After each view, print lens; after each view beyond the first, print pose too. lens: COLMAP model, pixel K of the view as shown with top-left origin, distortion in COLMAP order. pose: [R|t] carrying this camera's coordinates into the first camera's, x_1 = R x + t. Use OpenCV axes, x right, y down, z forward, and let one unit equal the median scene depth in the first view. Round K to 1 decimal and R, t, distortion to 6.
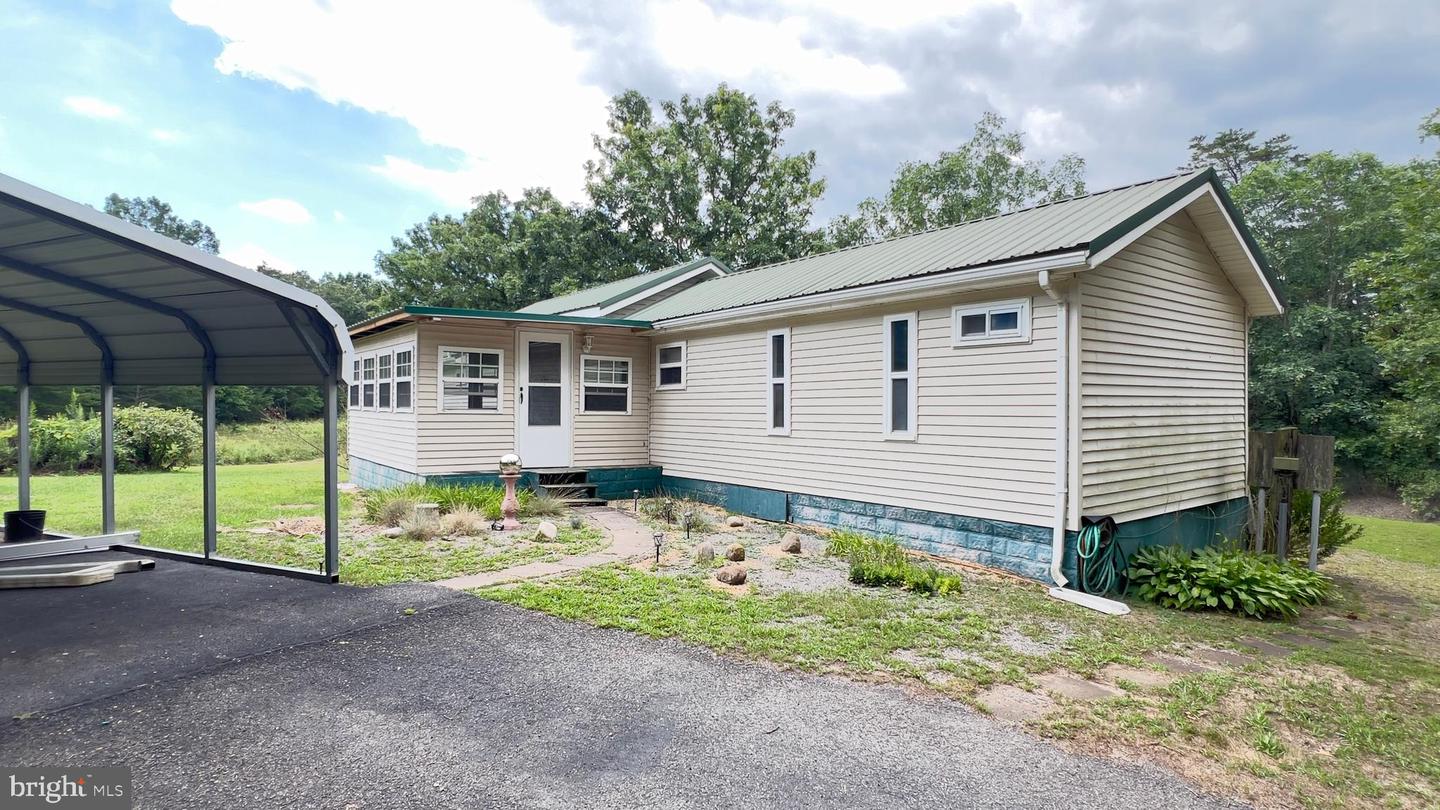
lens RADIAL K [[731.5, 0, 720.0], [0, 731.5, 405.0], [0, 0, 1]] dist [0.000090, 0.000006]
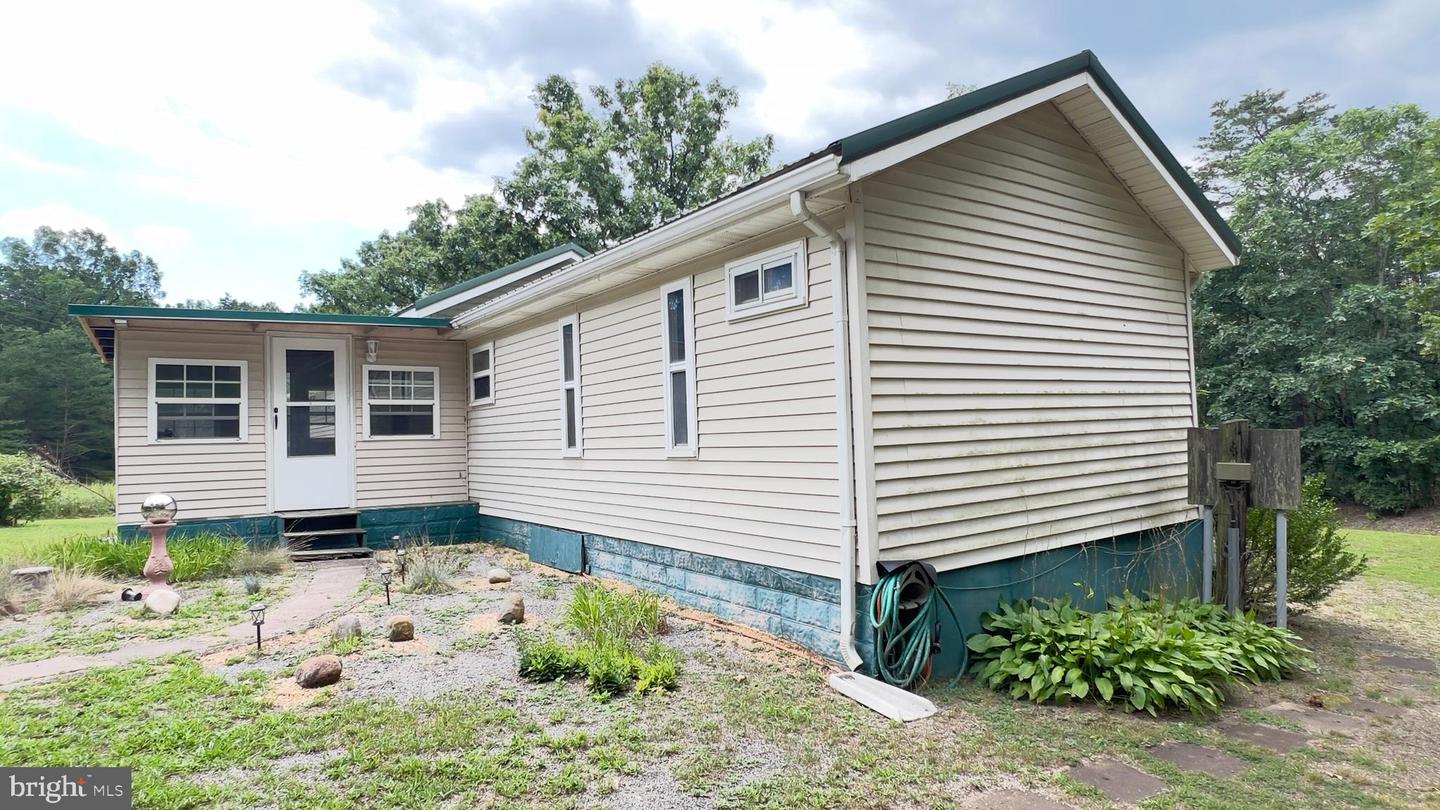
lens RADIAL K [[785.5, 0, 720.0], [0, 785.5, 405.0], [0, 0, 1]] dist [-0.001374, 0.000073]
pose [[0.998777, -0.037235, -0.032515, 0.303447], [0.036125, 0.998767, -0.034063, 0.024075], [0.033744, 0.032847, 0.998891, 0.227663]]
